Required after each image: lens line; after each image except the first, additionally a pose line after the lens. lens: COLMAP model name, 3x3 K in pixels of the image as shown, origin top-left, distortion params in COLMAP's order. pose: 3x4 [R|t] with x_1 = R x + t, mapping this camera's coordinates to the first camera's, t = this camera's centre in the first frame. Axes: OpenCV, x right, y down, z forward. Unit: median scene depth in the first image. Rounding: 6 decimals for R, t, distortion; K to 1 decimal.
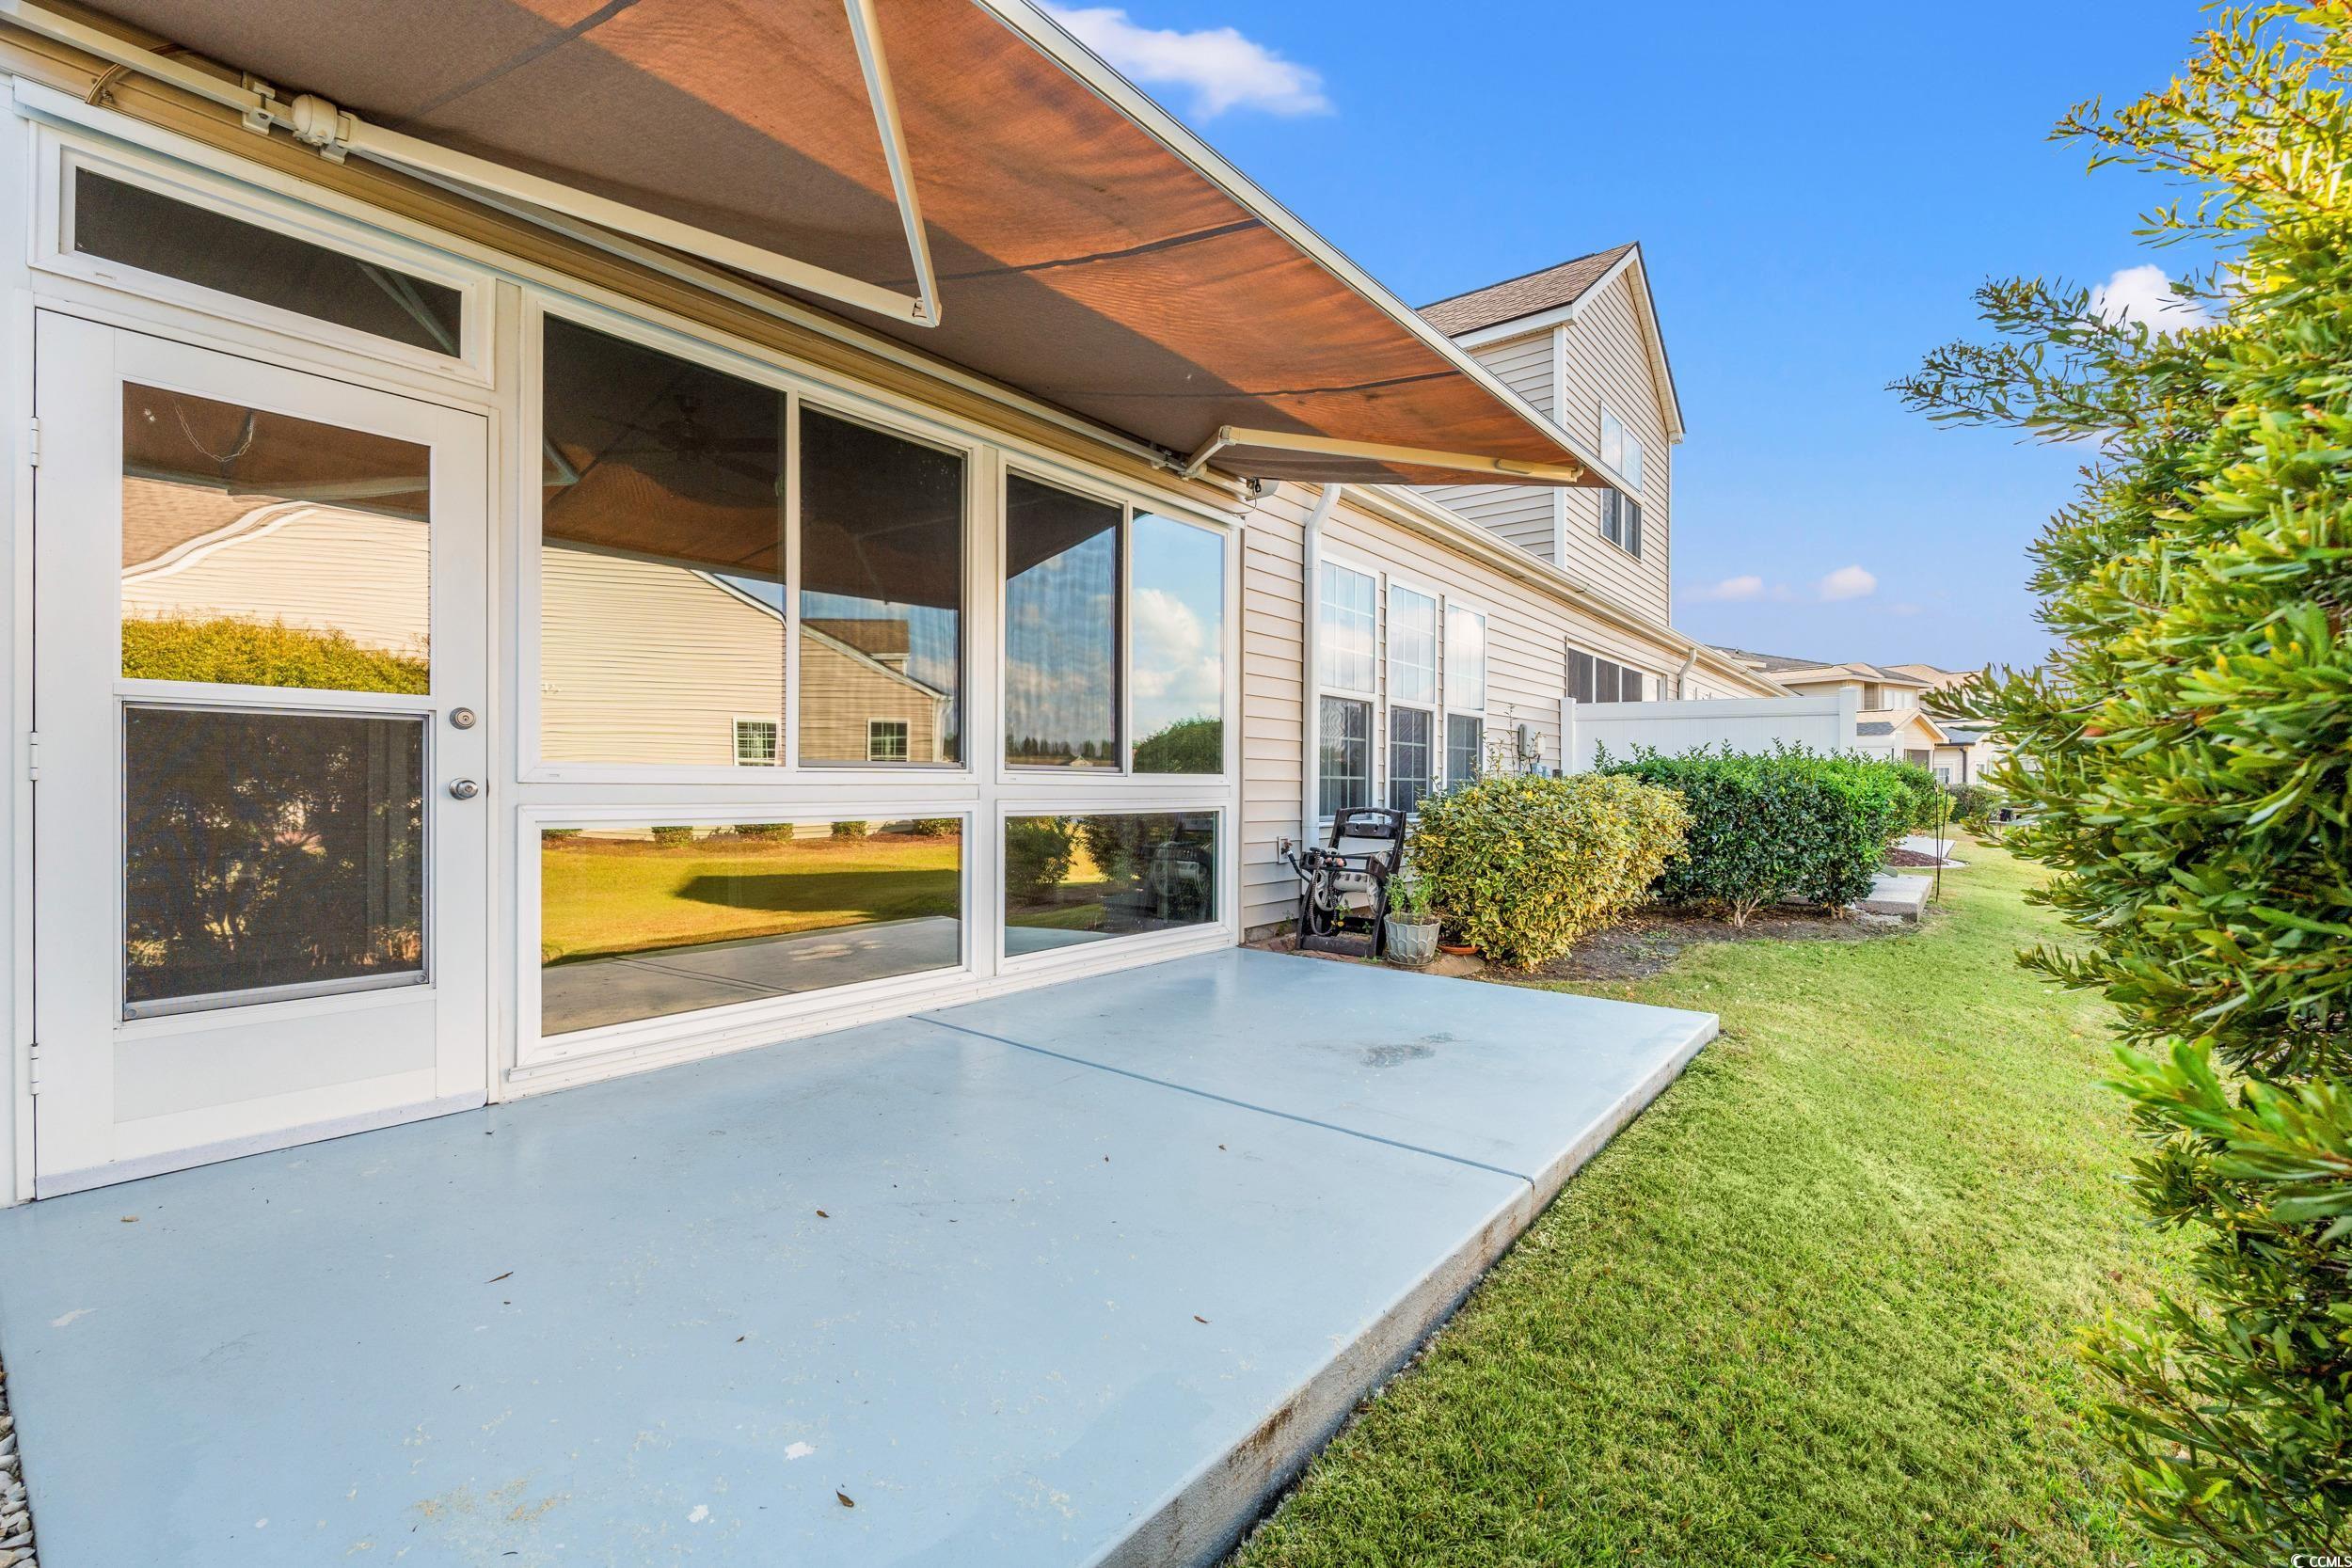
lens RADIAL K [[1035.9, 0, 1176.0], [0, 1035.9, 783.2], [0, 0, 1]] dist [-0.005262, -0.000626]
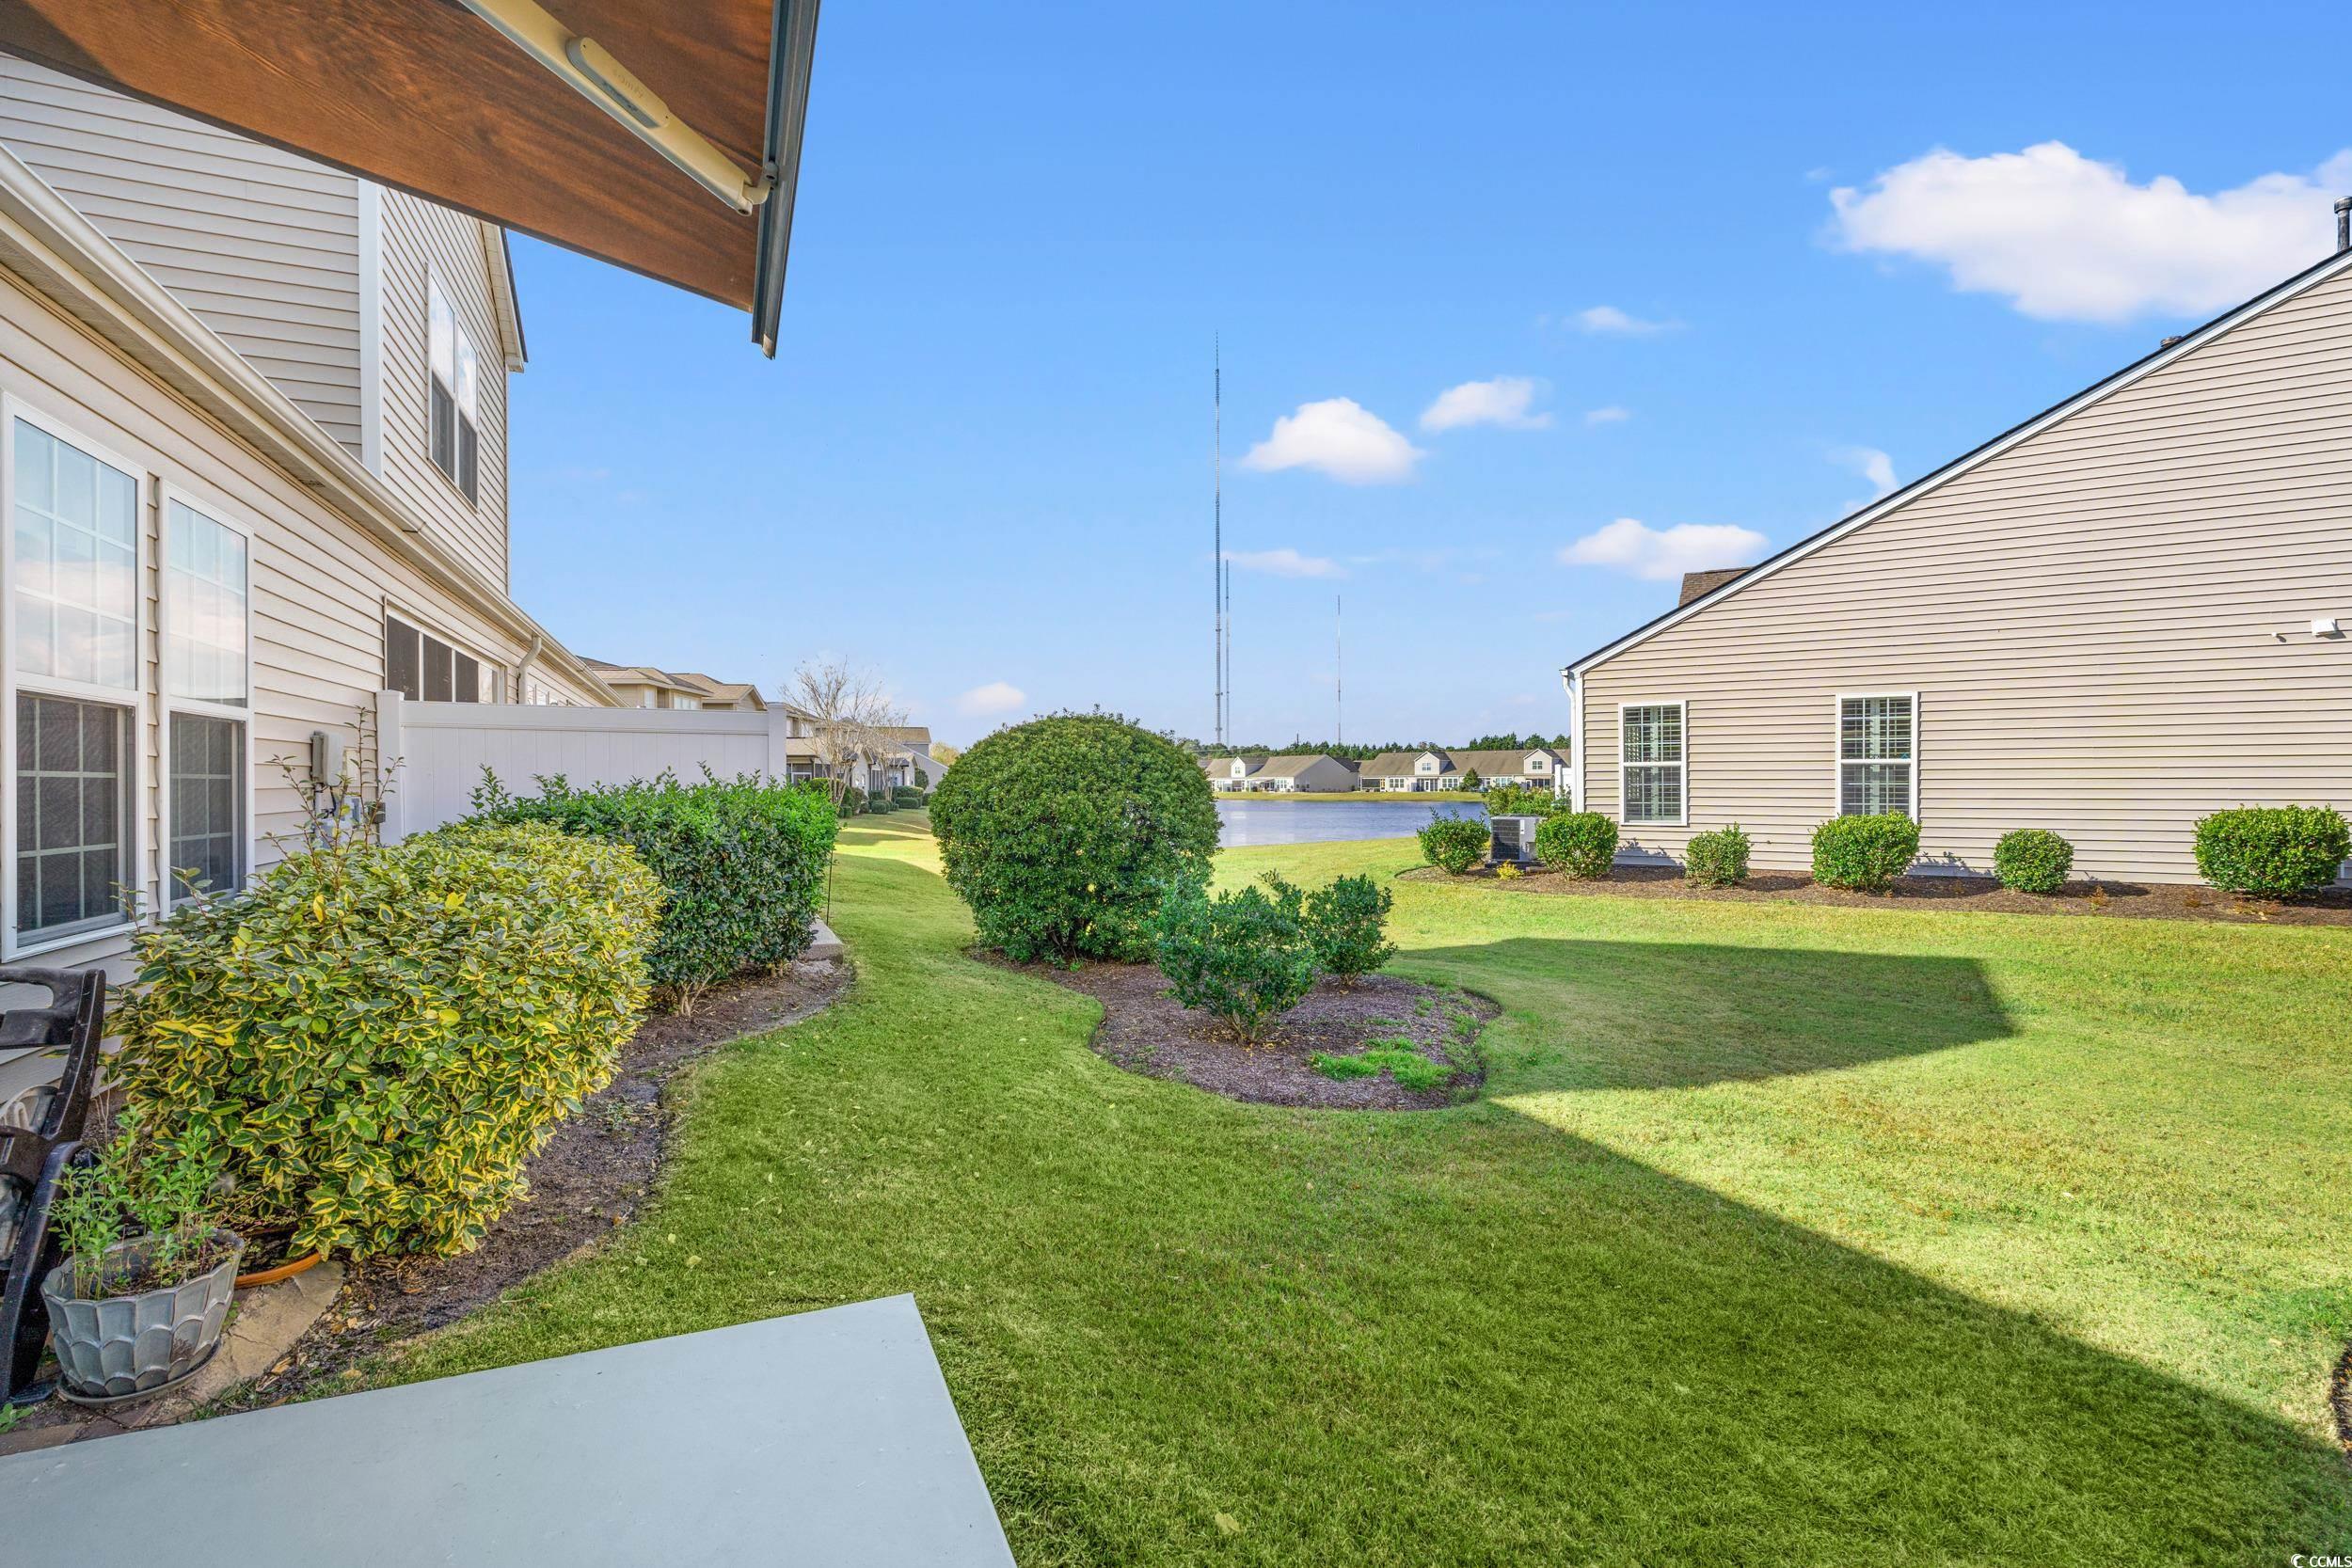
lens RADIAL K [[1035.9, 0, 1177.1], [0, 1035.9, 786.0], [0, 0, 1]] dist [-0.005262, -0.000626]
pose [[0.471012, -0.010271, 0.882067, 0.050621], [0.005915, 0.999947, 0.008485, -0.033094], [-0.882107, 0.001221, 0.471048, 0.335093]]
